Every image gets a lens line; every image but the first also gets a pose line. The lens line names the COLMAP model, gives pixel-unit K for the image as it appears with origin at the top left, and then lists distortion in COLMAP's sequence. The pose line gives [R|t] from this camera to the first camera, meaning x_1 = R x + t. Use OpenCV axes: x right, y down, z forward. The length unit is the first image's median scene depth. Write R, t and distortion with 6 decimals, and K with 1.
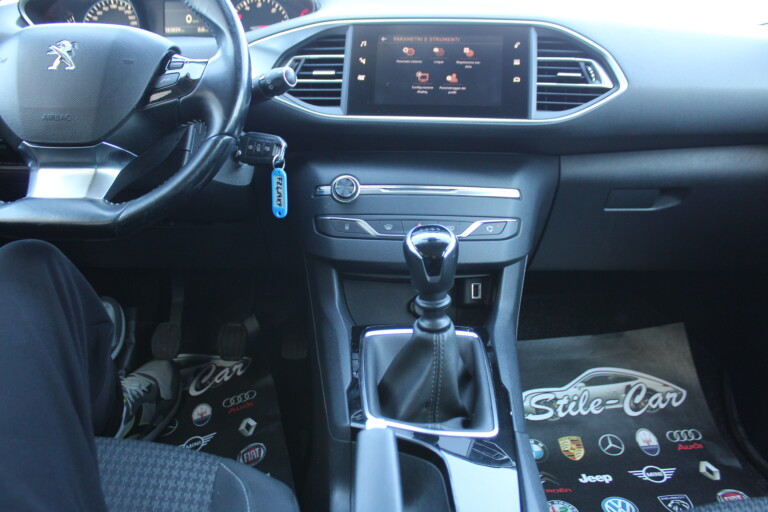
lens RADIAL K [[661.7, 0, 384.0], [0, 661.7, 256.0], [0, 0, 1]] dist [-0.155531, 0.157210]
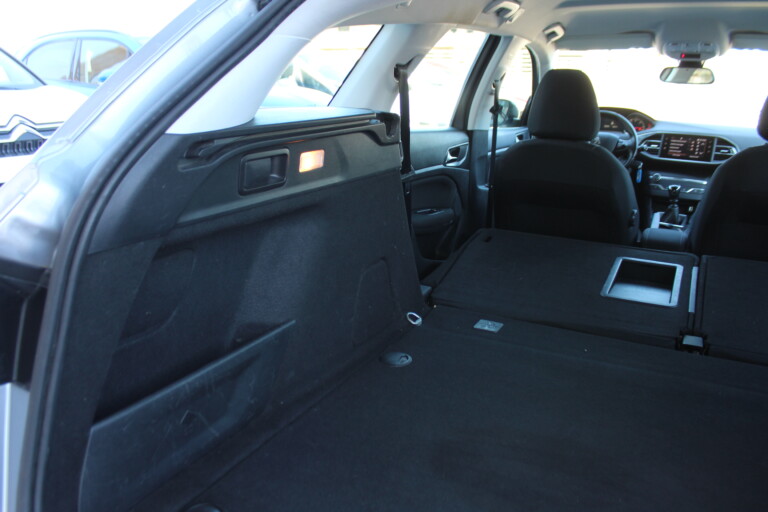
lens RADIAL K [[661.7, 0, 384.0], [0, 661.7, 256.0], [0, 0, 1]] dist [-0.155531, 0.157210]
pose [[0.895045, 0.127549, -0.427348, 0.179220], [-0.143080, 0.989702, -0.004277, 0.575495], [0.422402, 0.064973, 0.904077, -2.926837]]
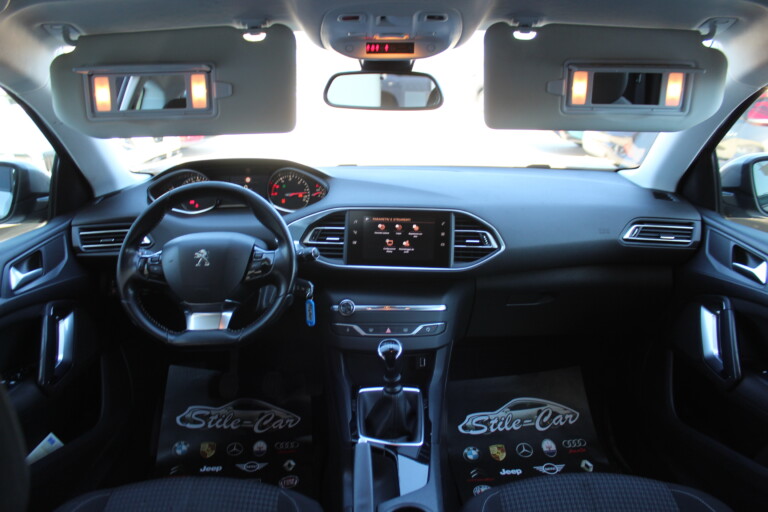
lens RADIAL K [[661.7, 0, 384.0], [0, 661.7, 256.0], [0, 0, 1]] dist [-0.155531, 0.157210]
pose [[0.999887, -0.014994, 0.001199, 0.040977], [0.015010, 0.999784, -0.014346, -0.209473], [-0.000984, 0.014362, 0.999896, -0.763765]]
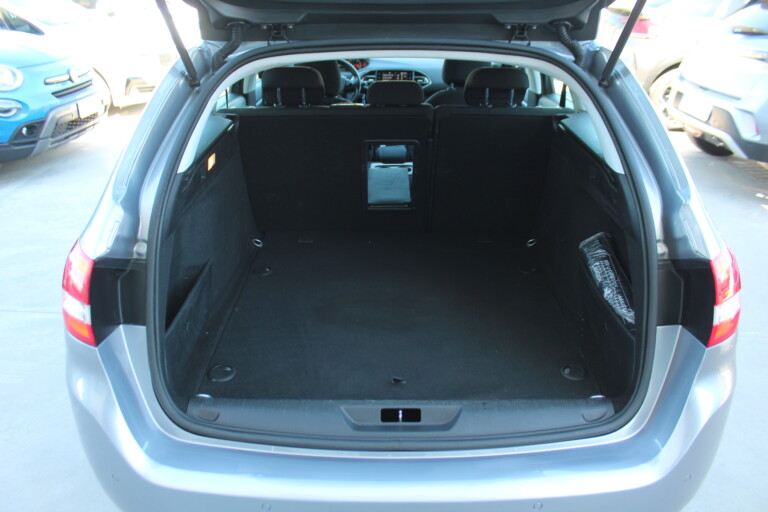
lens RADIAL K [[661.7, 0, 384.0], [0, 661.7, 256.0], [0, 0, 1]] dist [-0.155531, 0.157210]
pose [[0.999875, -0.014158, -0.007020, 0.019781], [0.014907, 0.992475, 0.121536, 0.441318], [0.005246, -0.121626, 0.992562, -4.089741]]
